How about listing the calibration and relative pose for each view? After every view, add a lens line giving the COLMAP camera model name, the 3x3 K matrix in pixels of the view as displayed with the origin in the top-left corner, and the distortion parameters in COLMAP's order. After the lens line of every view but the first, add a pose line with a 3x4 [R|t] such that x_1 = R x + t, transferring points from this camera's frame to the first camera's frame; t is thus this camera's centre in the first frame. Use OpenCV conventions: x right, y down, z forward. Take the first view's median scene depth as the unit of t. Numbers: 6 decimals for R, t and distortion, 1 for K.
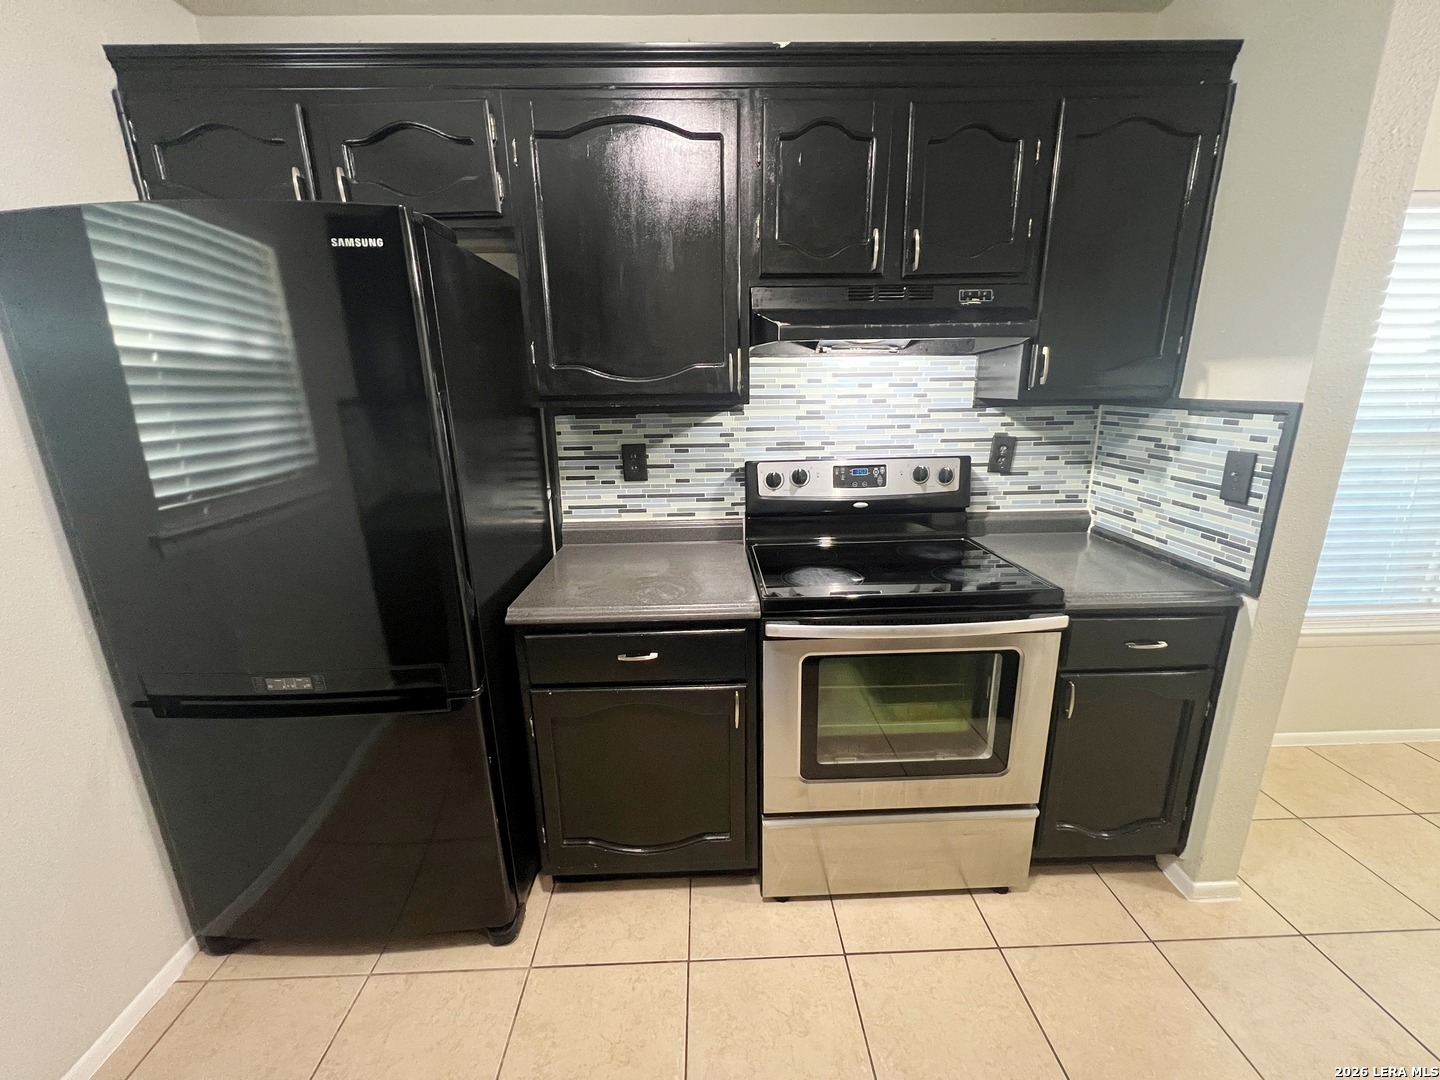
lens RADIAL K [[581.4, 0, 720.0], [0, 581.4, 540.0], [0, 0, 1]] dist [0.000280, -0.000067]
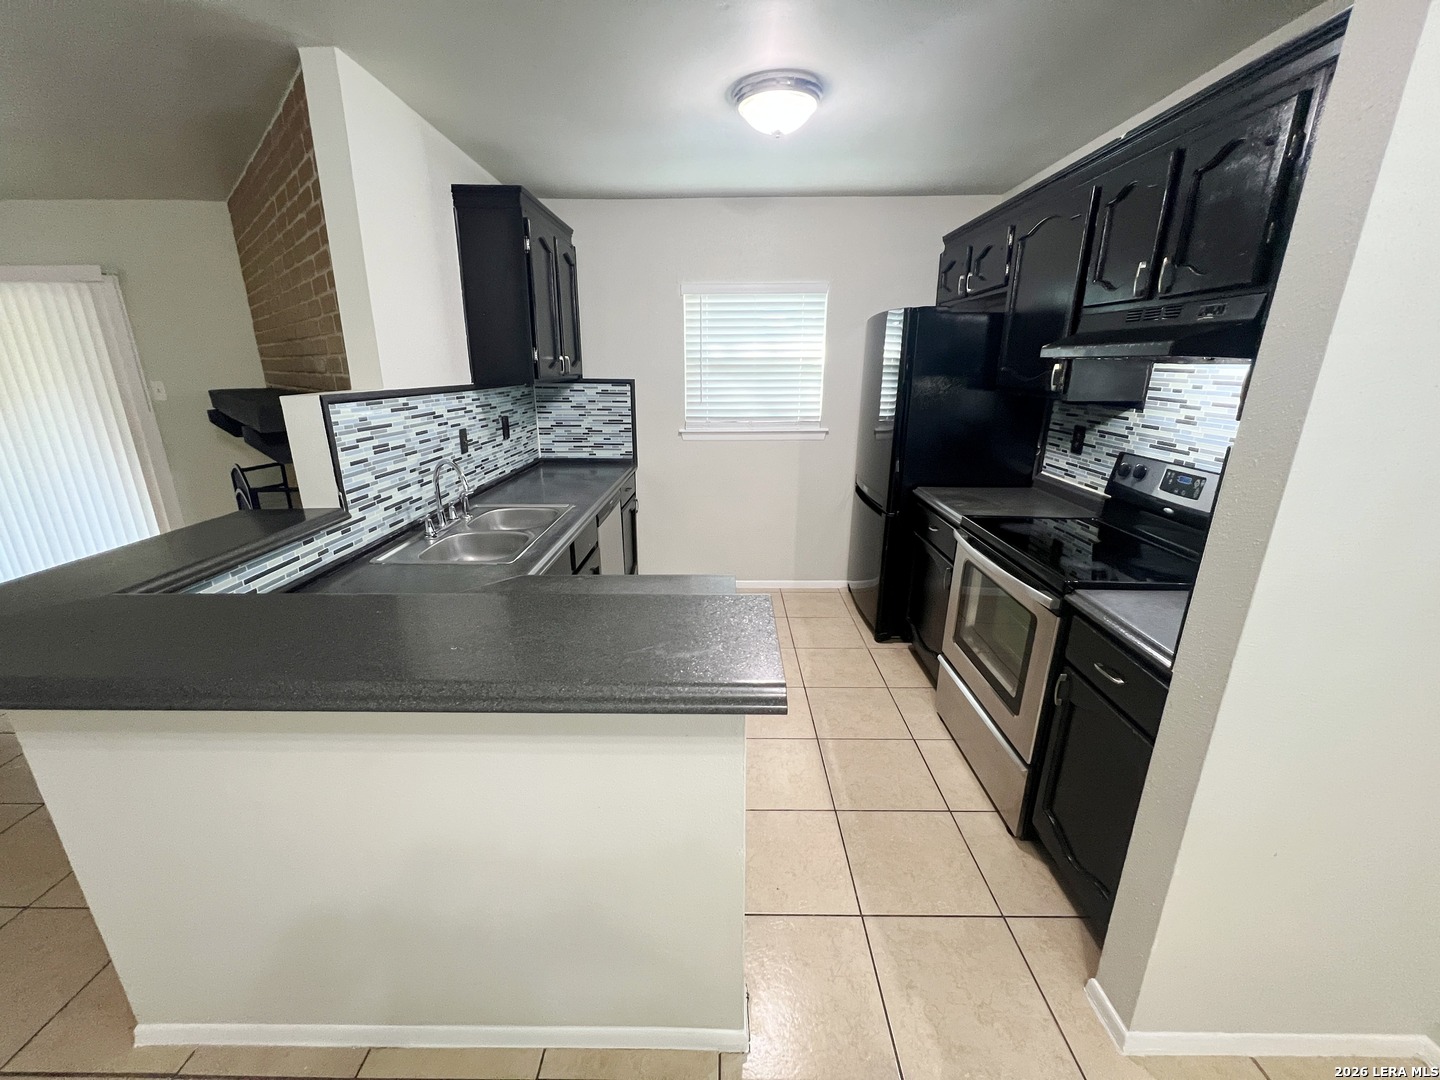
lens RADIAL K [[576.1, 0, 718.5], [0, 576.1, 538.8], [0, 0, 1]] dist [-0.001180, 0.000577]
pose [[-0.037775, 0.310459, -0.949836, 1.236026], [-0.260043, 0.914712, 0.309320, -0.121128], [0.964858, 0.258682, 0.046180, 0.198144]]
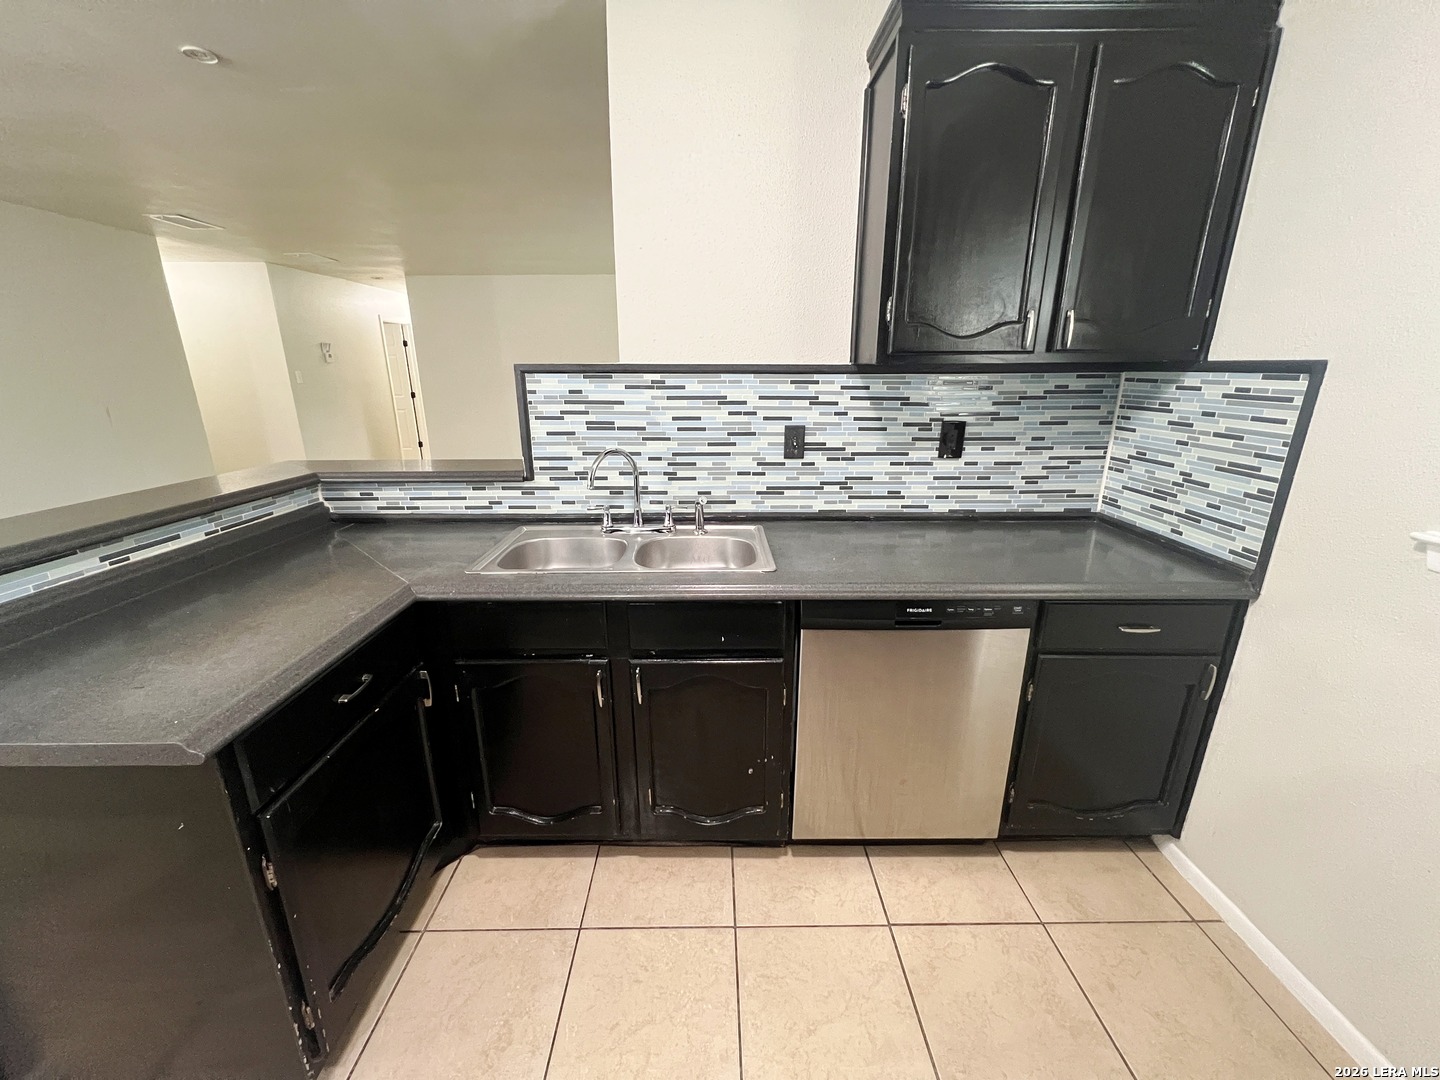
lens RADIAL K [[581.4, 0, 720.0], [0, 581.4, 540.0], [0, 0, 1]] dist [0.000280, -0.000067]
pose [[-0.999619, 0.018063, 0.020851, -0.029000], [0.026291, 0.852730, 0.521690, -0.134364], [-0.008357, 0.522040, -0.852880, 0.566574]]
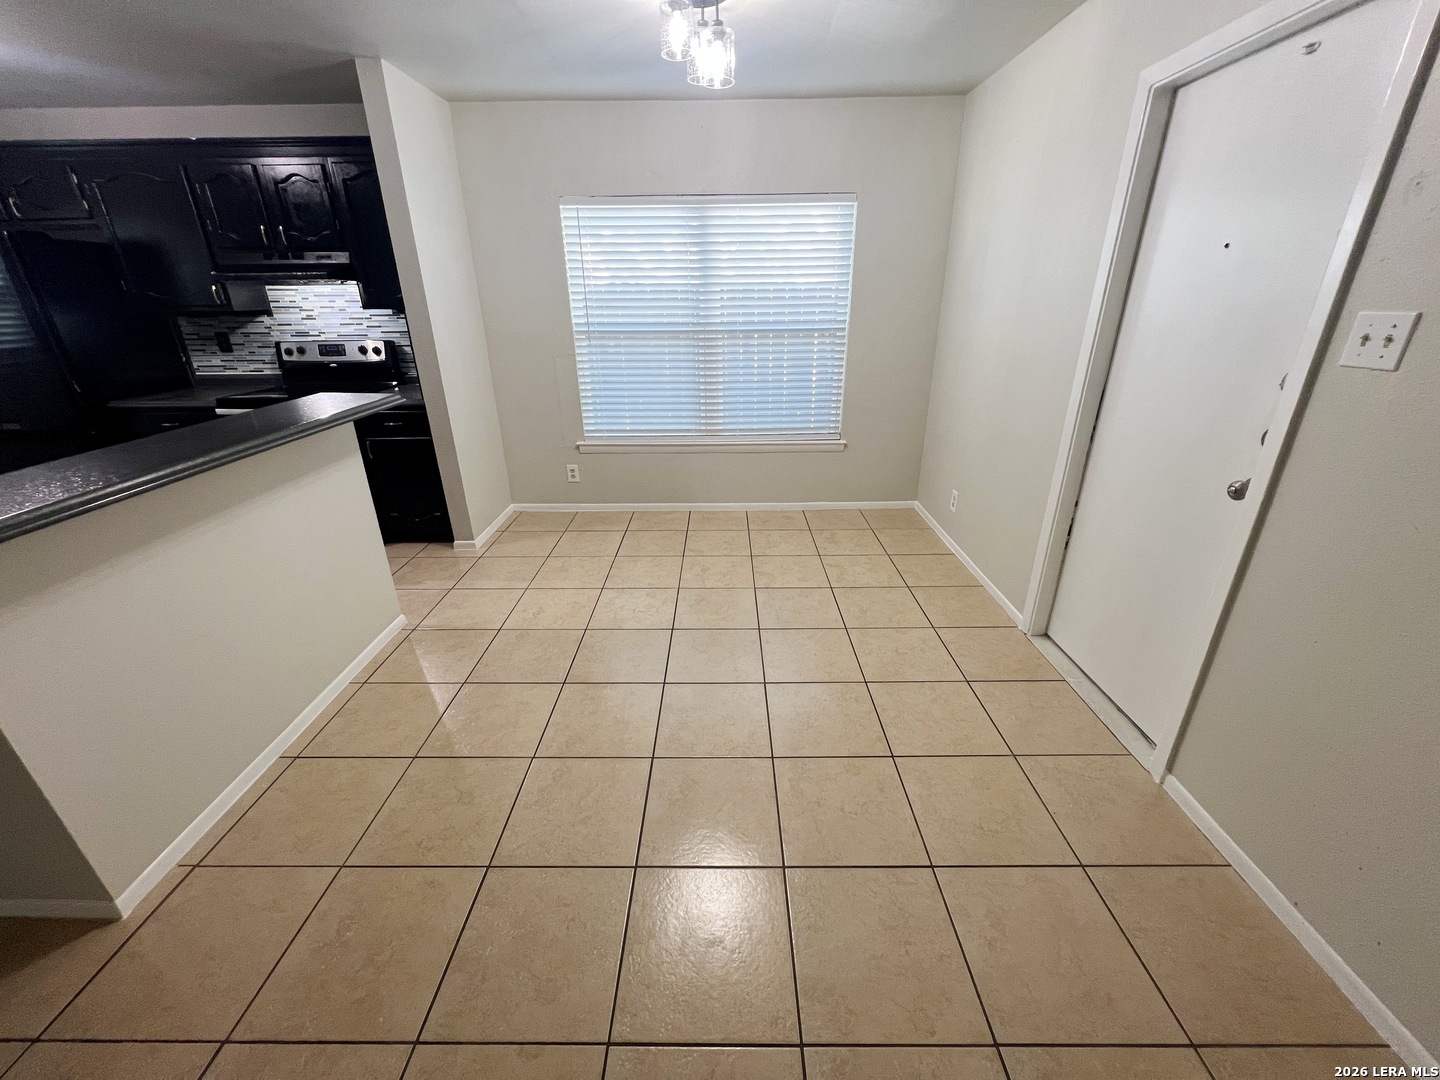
lens RADIAL K [[576.1, 0, 718.5], [0, 576.1, 538.8], [0, 0, 1]] dist [-0.001180, 0.000577]
pose [[0.999369, 0.020468, -0.029014, 1.580446], [-0.016209, 0.990006, 0.140091, 0.220771], [0.031591, -0.139532, 0.989713, -0.940112]]
